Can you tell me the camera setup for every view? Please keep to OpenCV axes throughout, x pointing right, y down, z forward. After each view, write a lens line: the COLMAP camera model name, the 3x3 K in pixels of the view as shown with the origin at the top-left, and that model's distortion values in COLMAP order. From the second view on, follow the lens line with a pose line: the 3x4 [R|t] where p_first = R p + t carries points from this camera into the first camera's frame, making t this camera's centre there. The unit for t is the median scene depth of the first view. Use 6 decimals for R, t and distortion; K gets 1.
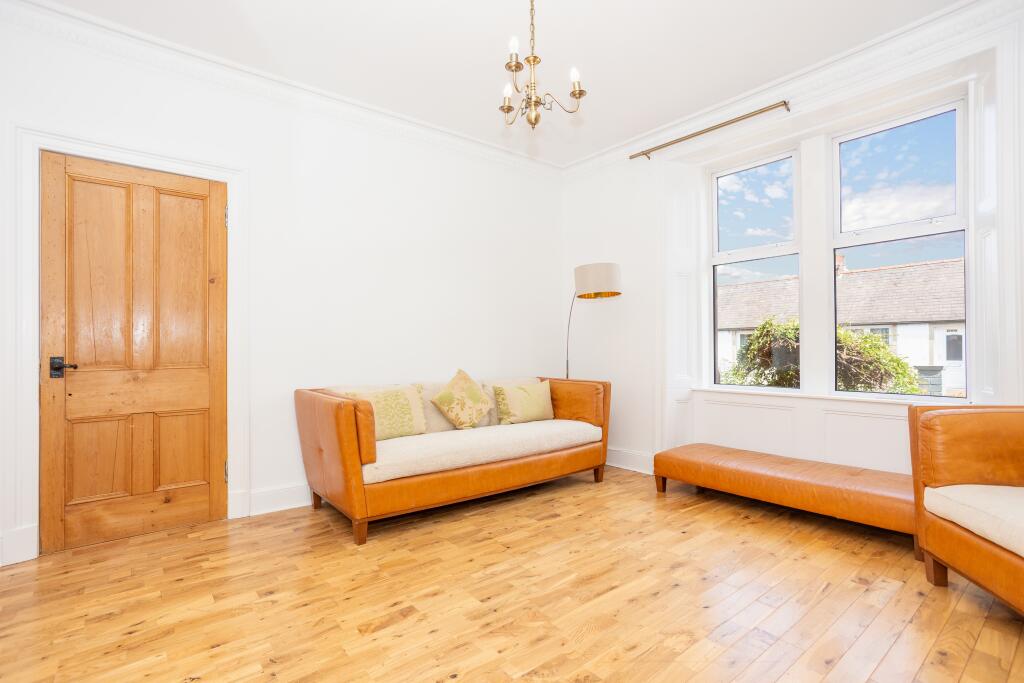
lens RADIAL K [[503.6, 0, 503.1], [0, 503.6, 343.5], [0, 0, 1]] dist [-0.024536, 0.012190]
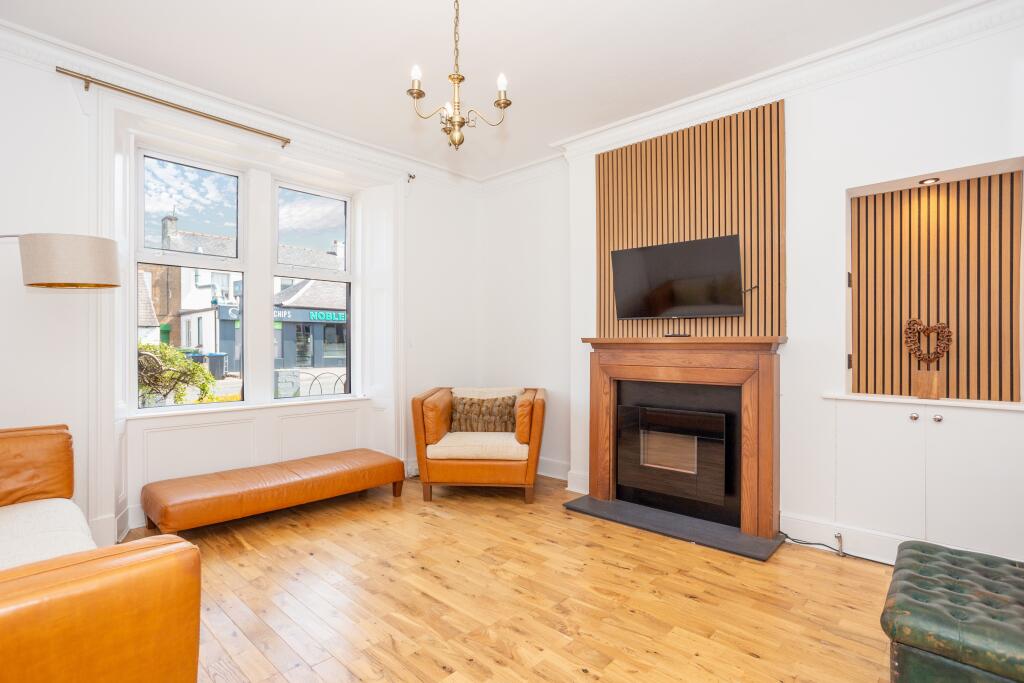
lens RADIAL K [[503.6, 0, 510.0], [0, 503.6, 339.0], [0, 0, 1]] dist [-0.024536, 0.012190]
pose [[-0.154085, 0.022836, 0.987794, -0.694517], [-0.003509, 0.999714, -0.023659, -0.020721], [-0.988051, -0.007112, -0.153961, 0.797513]]
